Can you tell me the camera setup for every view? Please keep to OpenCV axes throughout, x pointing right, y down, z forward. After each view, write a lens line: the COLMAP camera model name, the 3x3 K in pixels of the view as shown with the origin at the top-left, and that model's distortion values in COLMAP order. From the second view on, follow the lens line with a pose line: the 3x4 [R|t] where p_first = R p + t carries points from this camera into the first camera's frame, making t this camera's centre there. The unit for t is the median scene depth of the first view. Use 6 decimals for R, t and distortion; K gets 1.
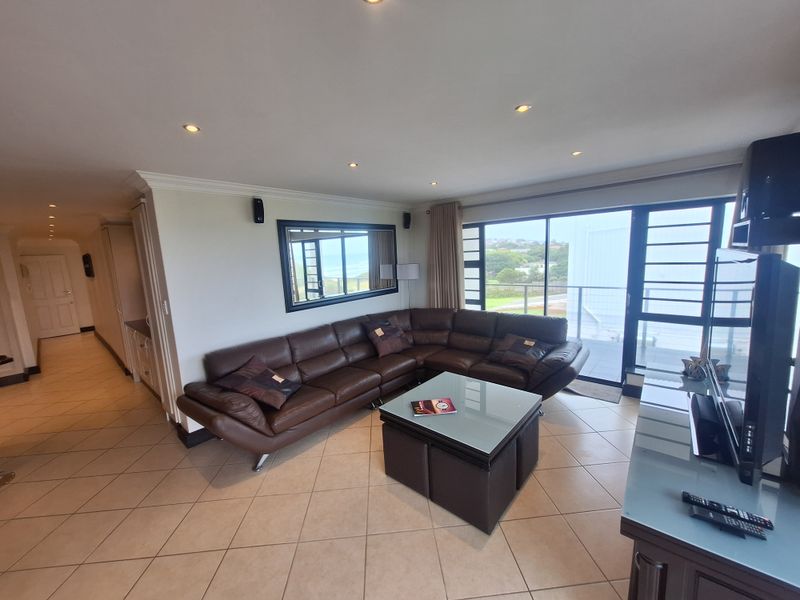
lens RADIAL K [[312.9, 0, 400.0], [0, 312.9, 300.0], [0, 0, 1]] dist [-0.002422, -0.000263]
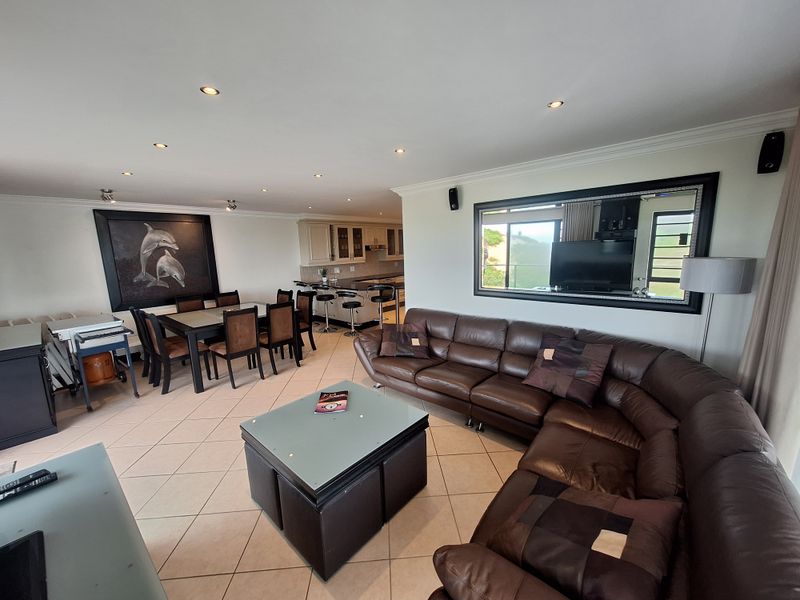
lens RADIAL K [[318.4, 0, 406.2], [0, 318.4, 302.7], [0, 0, 1]] dist [-0.000417, 0.000075]
pose [[0.009103, 0.219056, -0.975670, 0.488114], [-0.116705, 0.969275, 0.216532, -0.100967], [0.993125, 0.111895, 0.034389, 0.551056]]
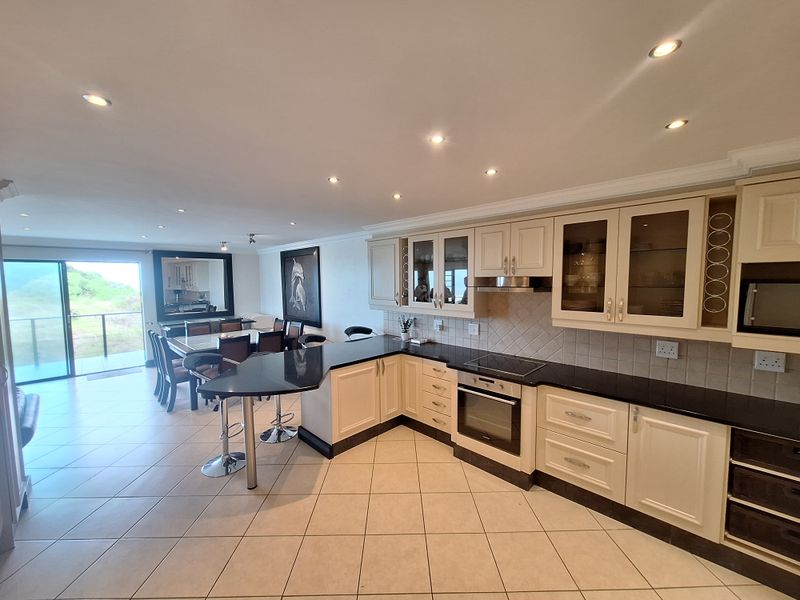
lens RADIAL K [[311.6, 0, 400.3], [0, 311.6, 303.6], [0, 0, 1]] dist [-0.000989, 0.000159]
pose [[-0.997276, 0.048289, 0.055764, -1.092065], [0.059297, 0.974452, 0.216625, -0.101717], [-0.043878, 0.219341, -0.974661, 1.013036]]
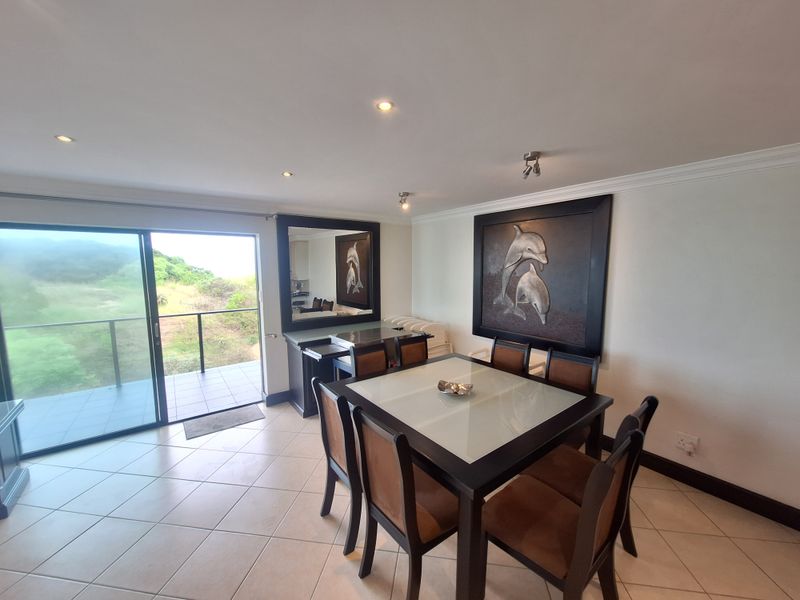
lens RADIAL K [[312.9, 0, 400.0], [0, 312.9, 300.0], [0, 0, 1]] dist [-0.002422, -0.000263]
pose [[-0.977206, 0.027243, 0.210537, -0.473290], [0.078748, 0.967495, 0.240317, -0.055978], [-0.197147, 0.251419, -0.947587, 0.488163]]
